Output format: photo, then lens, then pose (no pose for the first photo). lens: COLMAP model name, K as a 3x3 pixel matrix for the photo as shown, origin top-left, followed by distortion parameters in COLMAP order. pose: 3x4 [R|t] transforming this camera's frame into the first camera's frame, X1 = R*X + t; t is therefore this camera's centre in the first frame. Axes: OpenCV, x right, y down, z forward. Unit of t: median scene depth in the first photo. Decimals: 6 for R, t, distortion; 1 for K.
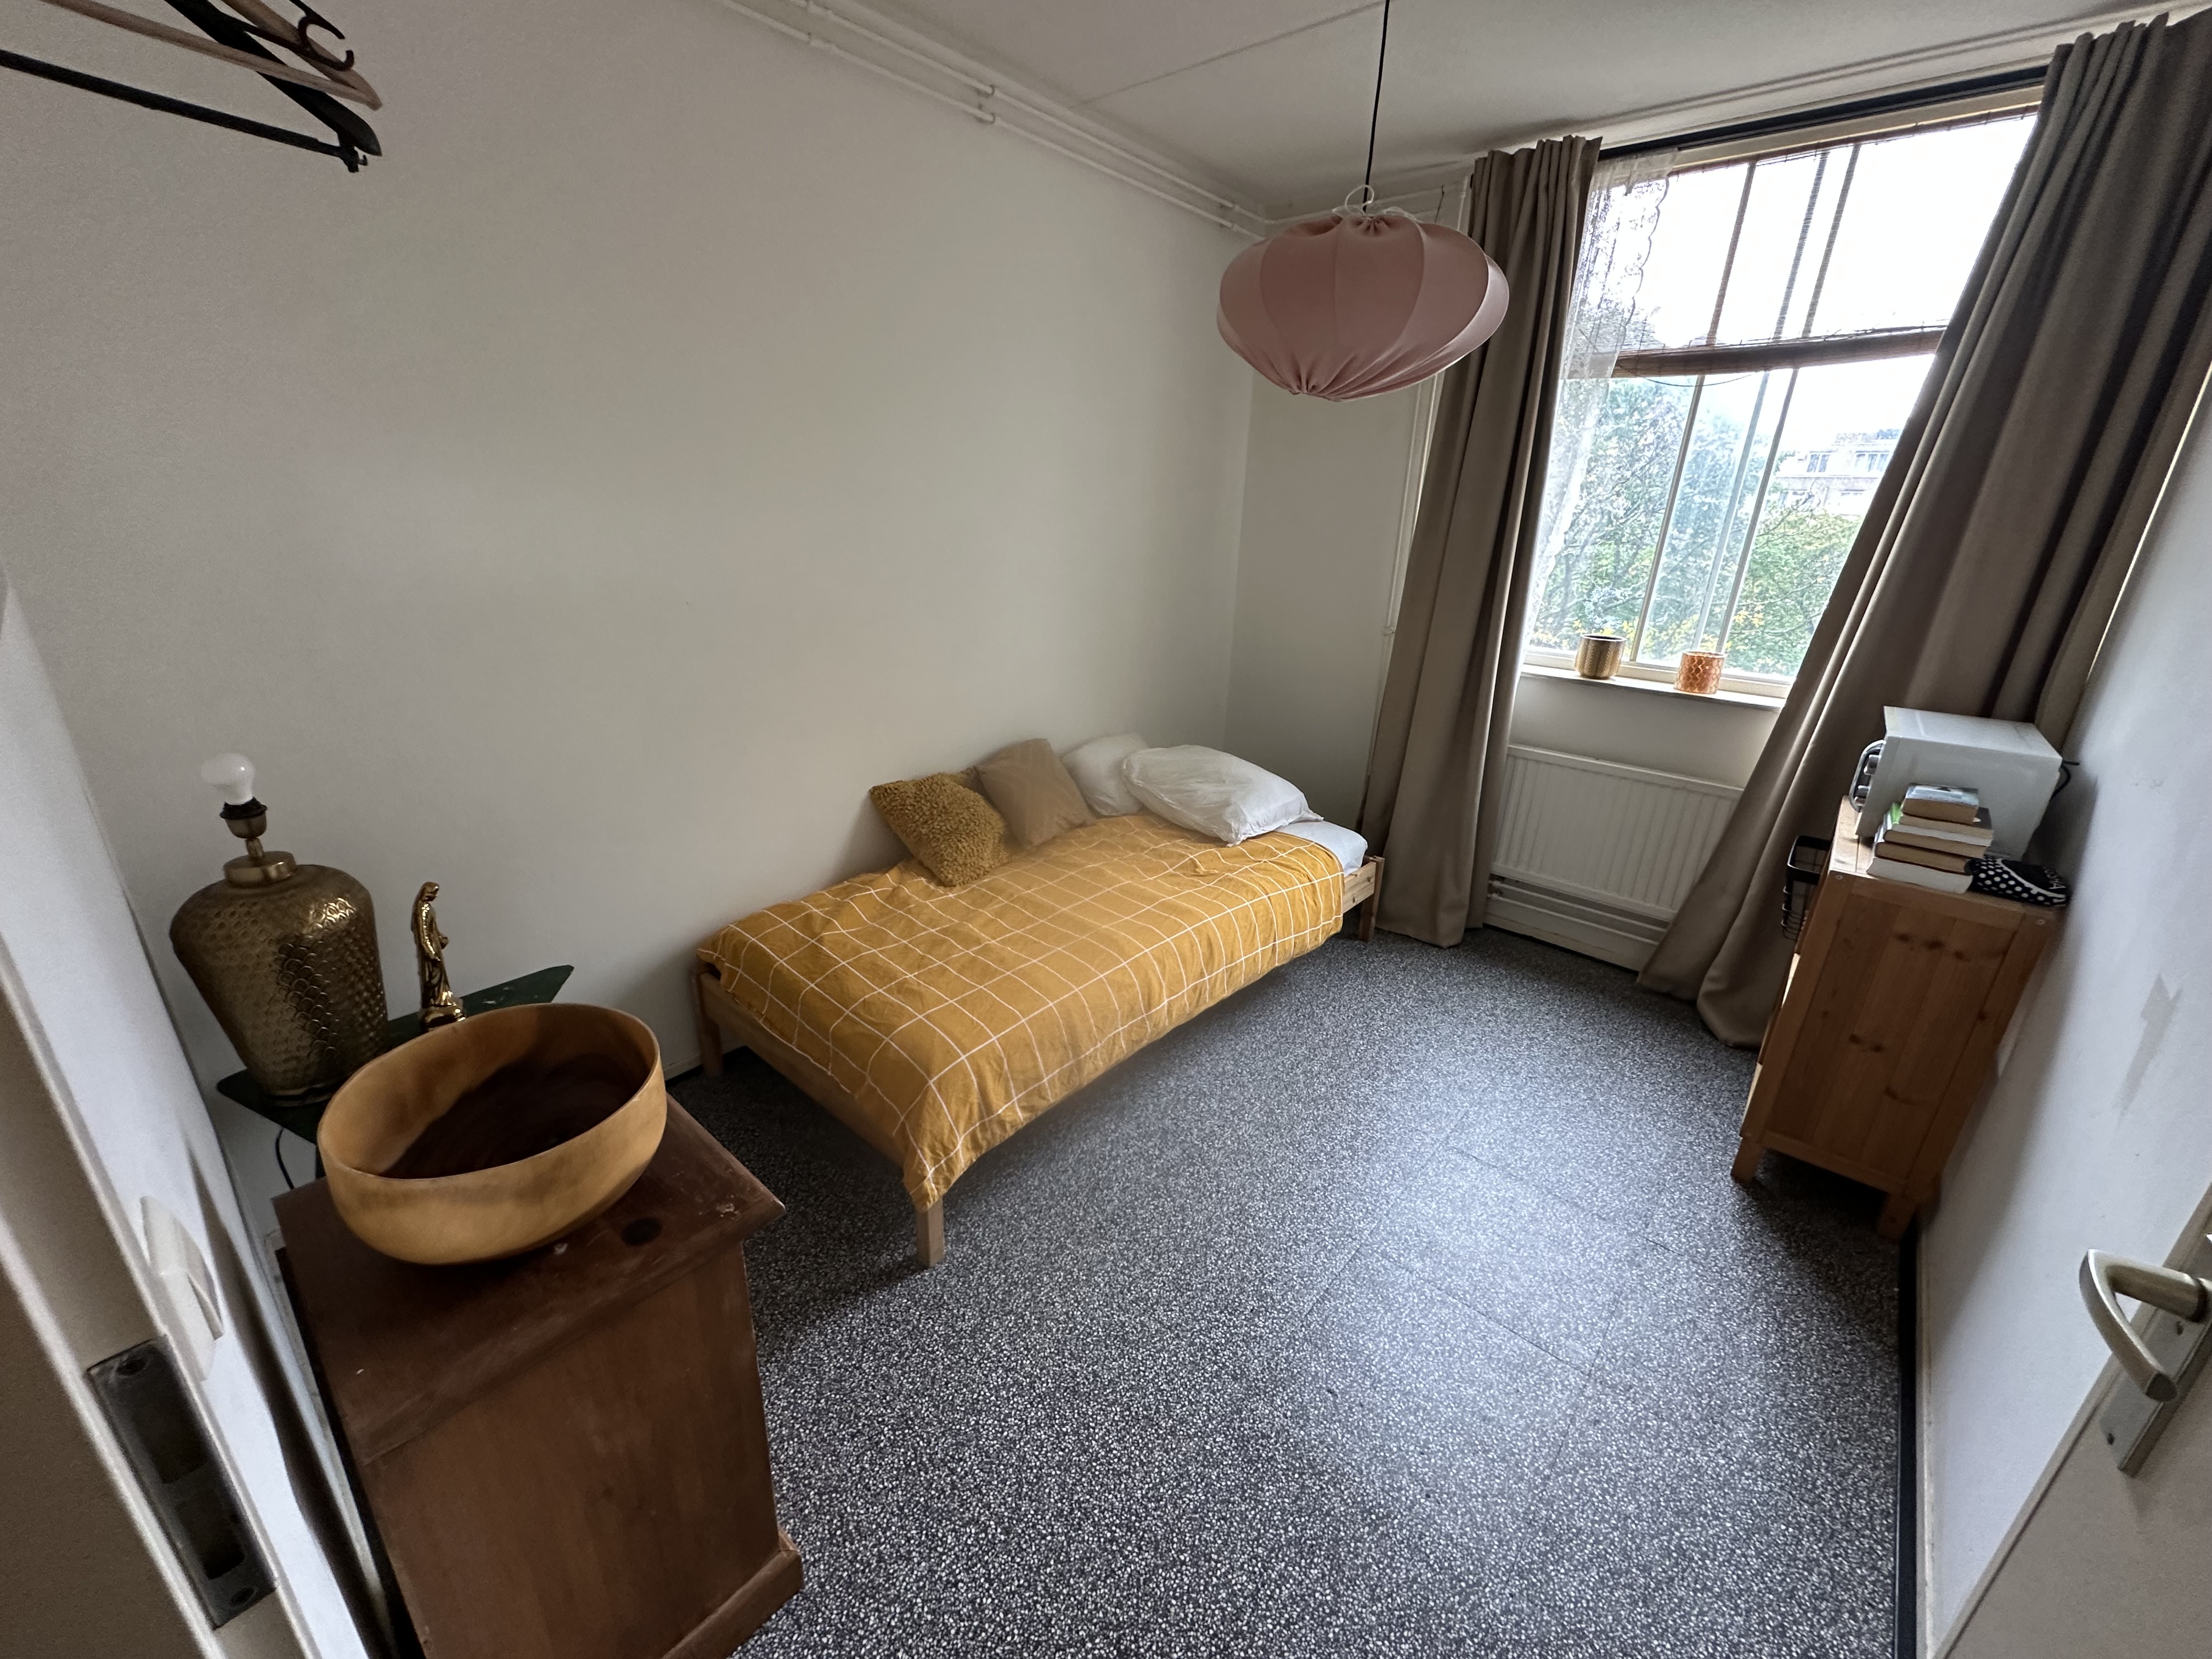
lens RADIAL K [[878.3, 0, 1097.2], [0, 878.3, 830.1], [0, 0, 1]] dist [-0.016367, -0.000186]
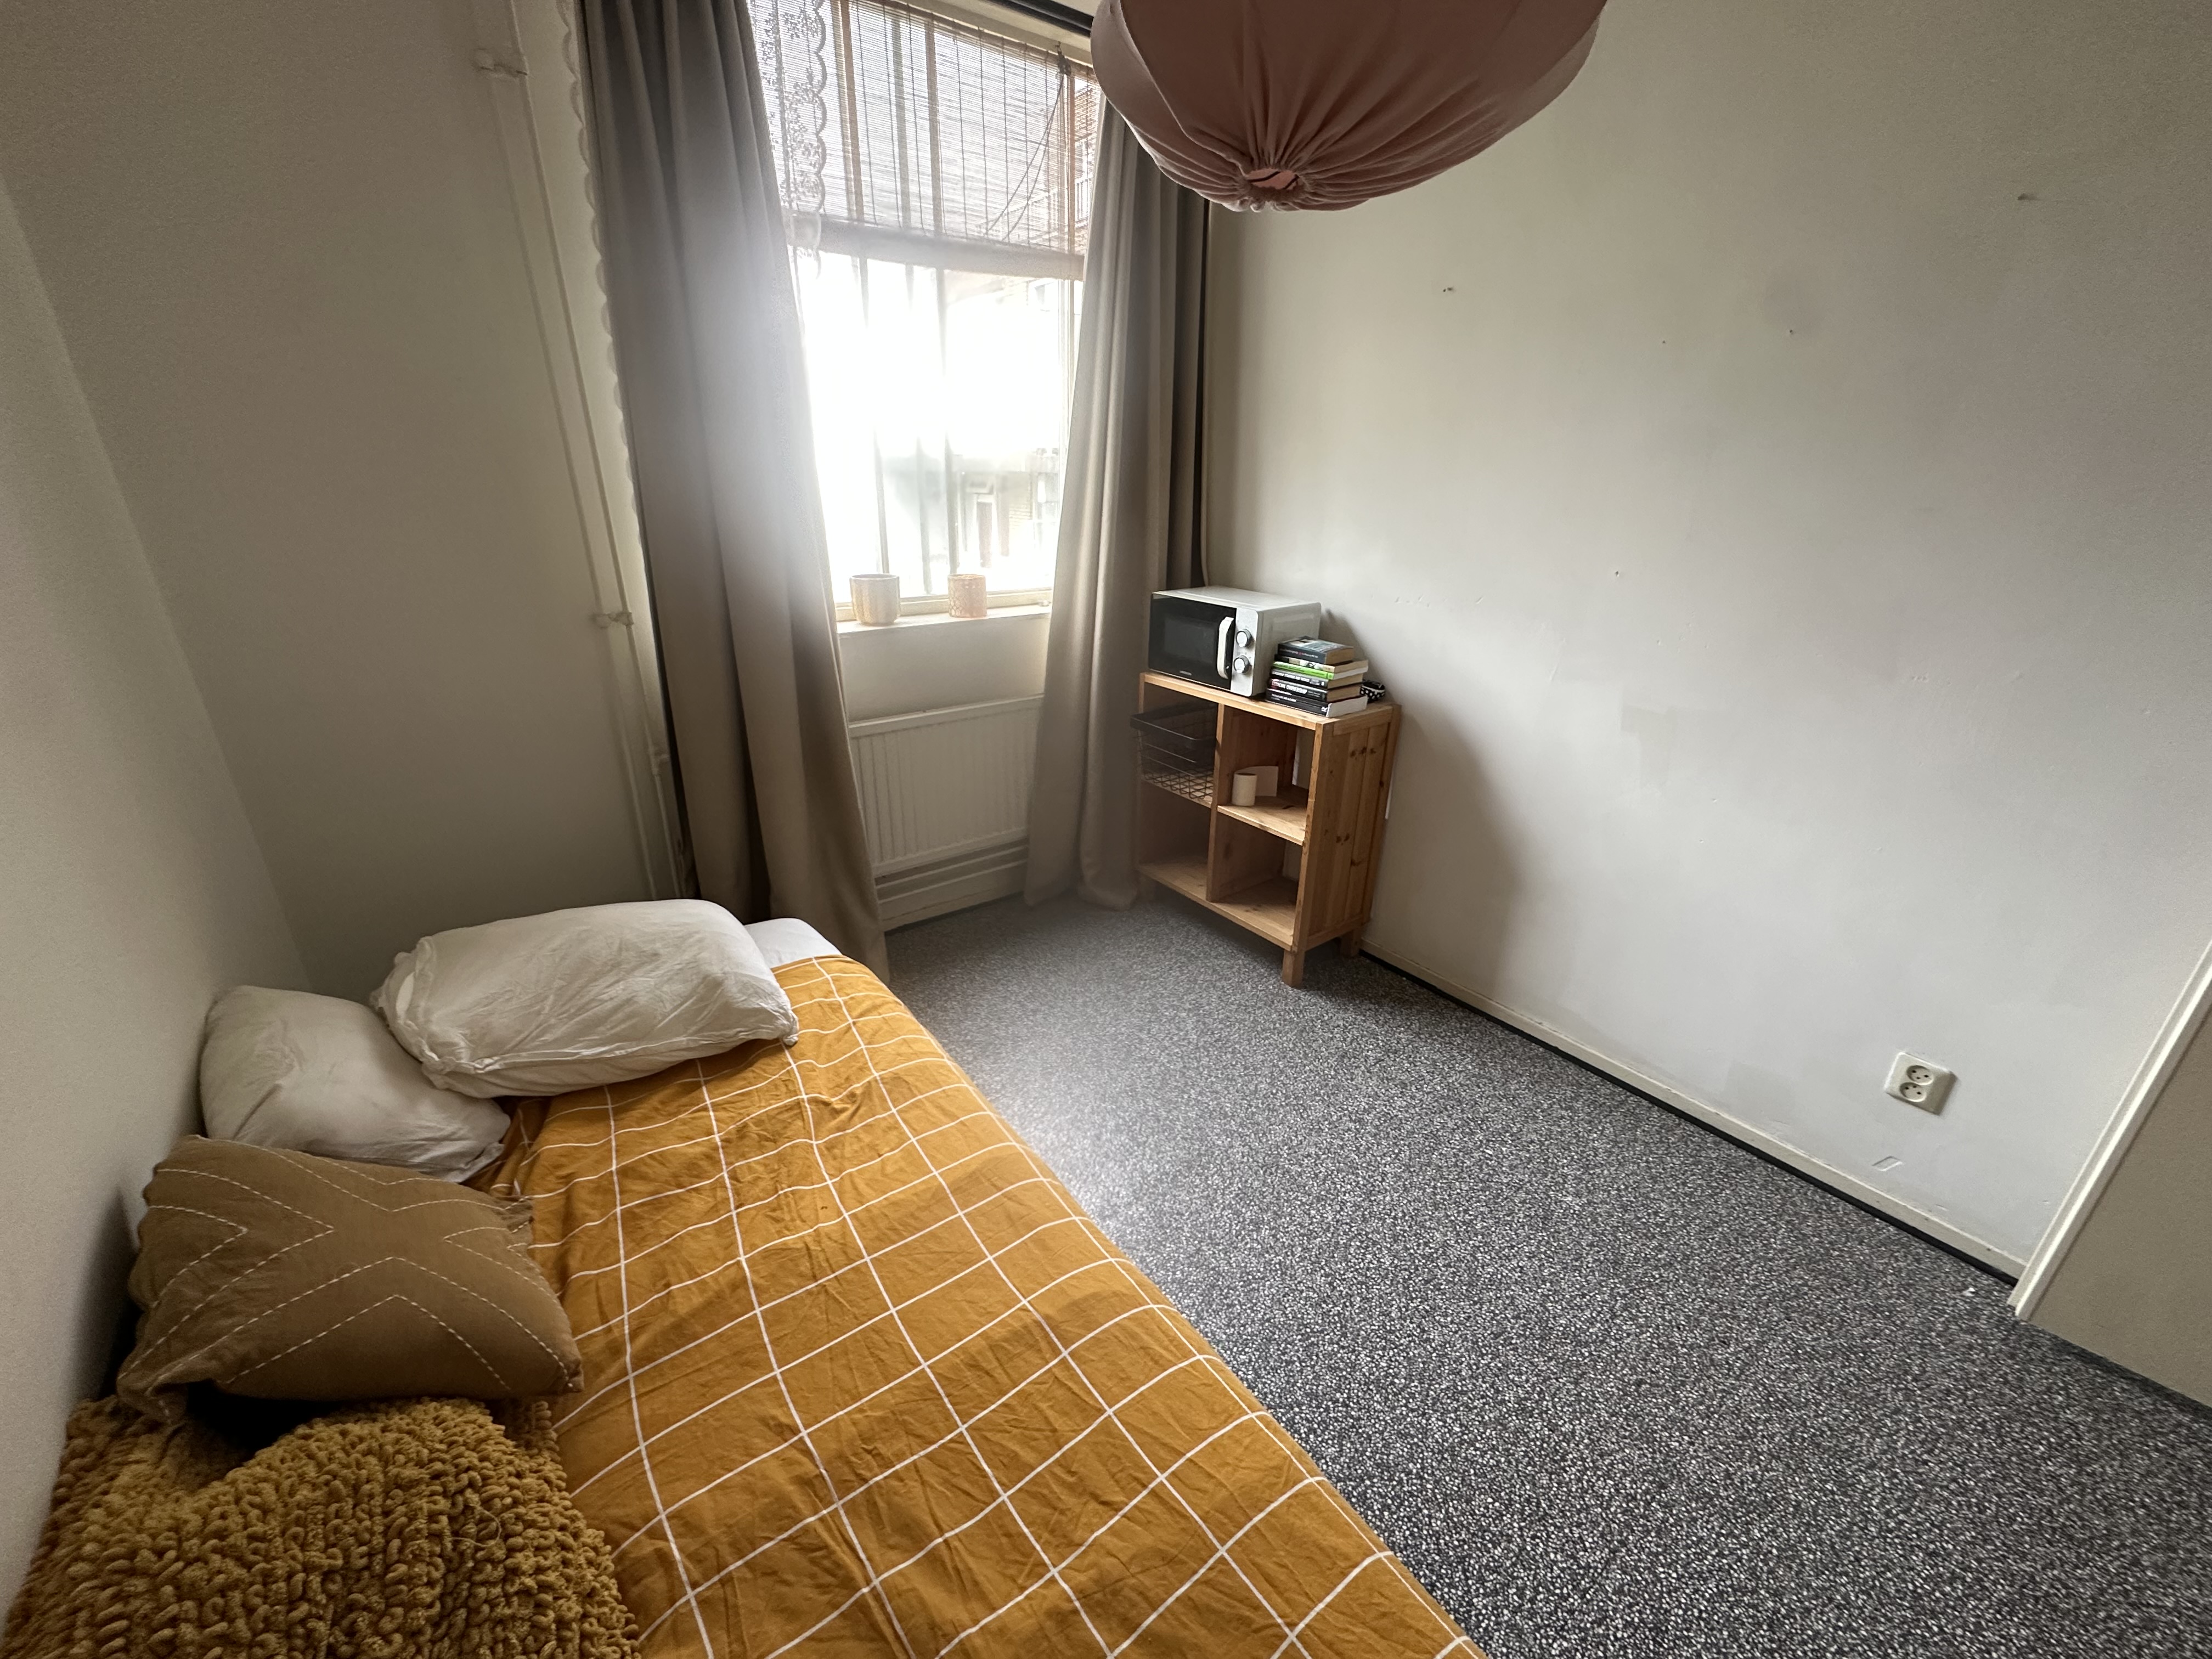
lens RADIAL K [[878.3, 0, 1098.5], [0, 878.3, 825.4], [0, 0, 1]] dist [-0.016367, -0.000186]
pose [[0.197019, -0.395171, 0.897231, -0.252906], [0.330296, 0.888423, 0.318763, -0.214271], [-0.923086, 0.233549, 0.305559, 0.620297]]
